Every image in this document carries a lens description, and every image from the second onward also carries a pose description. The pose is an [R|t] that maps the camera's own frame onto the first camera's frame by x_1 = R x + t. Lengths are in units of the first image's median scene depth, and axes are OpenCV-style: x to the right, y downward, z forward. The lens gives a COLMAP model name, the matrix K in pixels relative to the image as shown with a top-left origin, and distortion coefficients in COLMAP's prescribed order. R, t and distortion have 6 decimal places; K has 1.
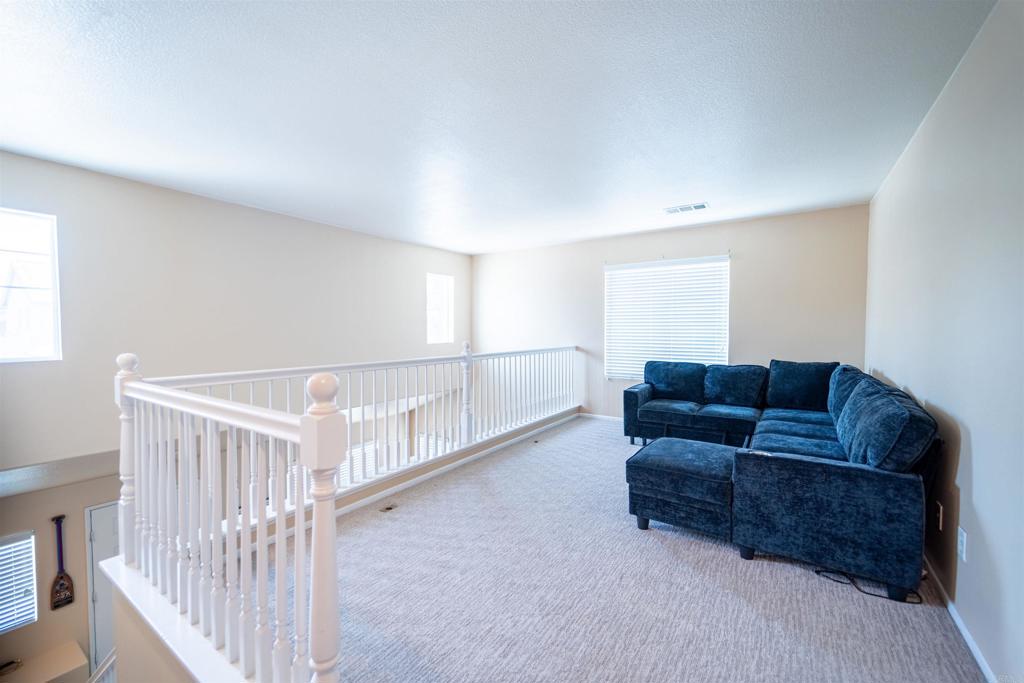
lens RADIAL K [[408.9, 0, 512.0], [0, 408.9, 341.5], [0, 0, 1]] dist [-0.001462, -0.000157]
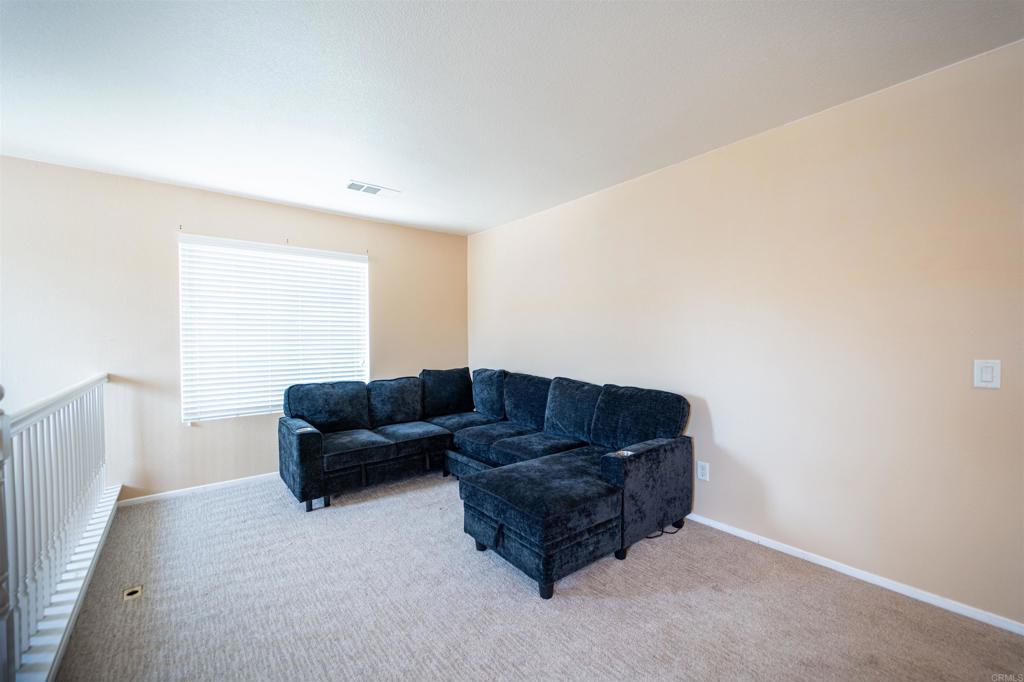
lens RADIAL K [[408.9, 0, 512.0], [0, 408.9, 341.0], [0, 0, 1]] dist [-0.001462, -0.000157]
pose [[0.299793, -0.000185, 0.954004, -0.229472], [0.041346, 0.999063, -0.012799, -0.003194], [-0.953108, 0.043282, 0.299520, 0.452135]]
